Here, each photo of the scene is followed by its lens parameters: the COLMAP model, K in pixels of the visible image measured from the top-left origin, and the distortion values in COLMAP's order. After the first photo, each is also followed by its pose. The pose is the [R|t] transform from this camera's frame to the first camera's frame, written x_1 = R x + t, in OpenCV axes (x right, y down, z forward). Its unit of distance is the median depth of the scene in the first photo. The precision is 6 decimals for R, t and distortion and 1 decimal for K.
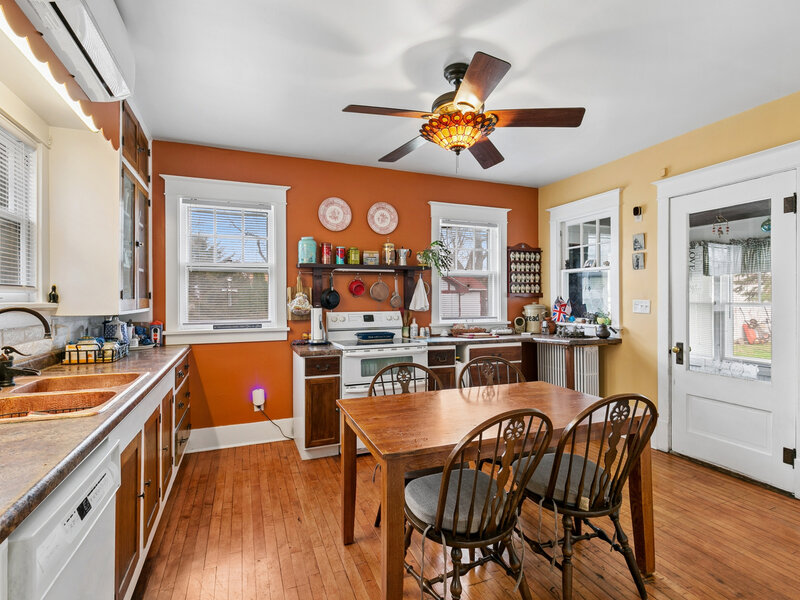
lens RADIAL K [[399.8, 0, 400.0], [0, 399.8, 300.0], [0, 0, 1]] dist [0.003609, -0.000256]
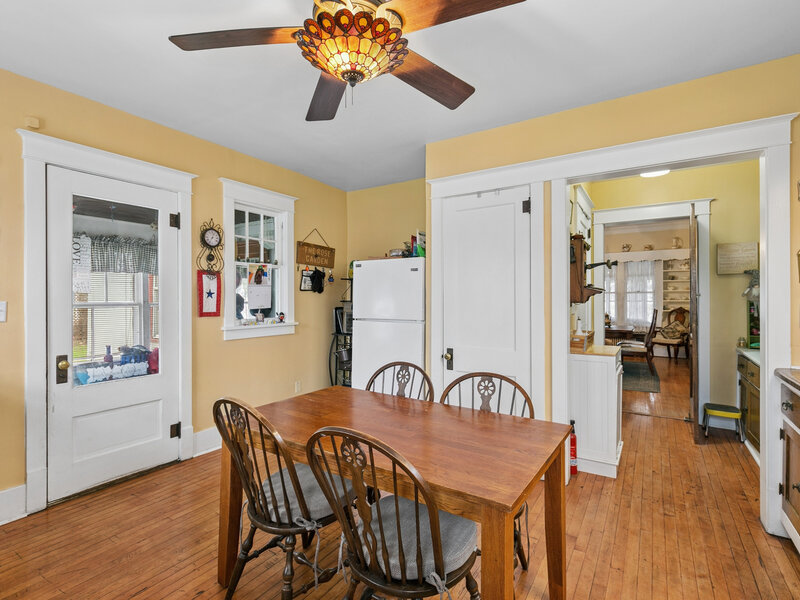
lens RADIAL K [[409.7, 0, 393.8], [0, 409.7, 296.2], [0, 0, 1]] dist [-0.000208, -0.000631]
pose [[-0.581959, 0.003646, 0.813210, -0.363548], [0.004200, 0.999990, -0.001478, -0.005651], [-0.813208, 0.002555, -0.581968, 1.051652]]
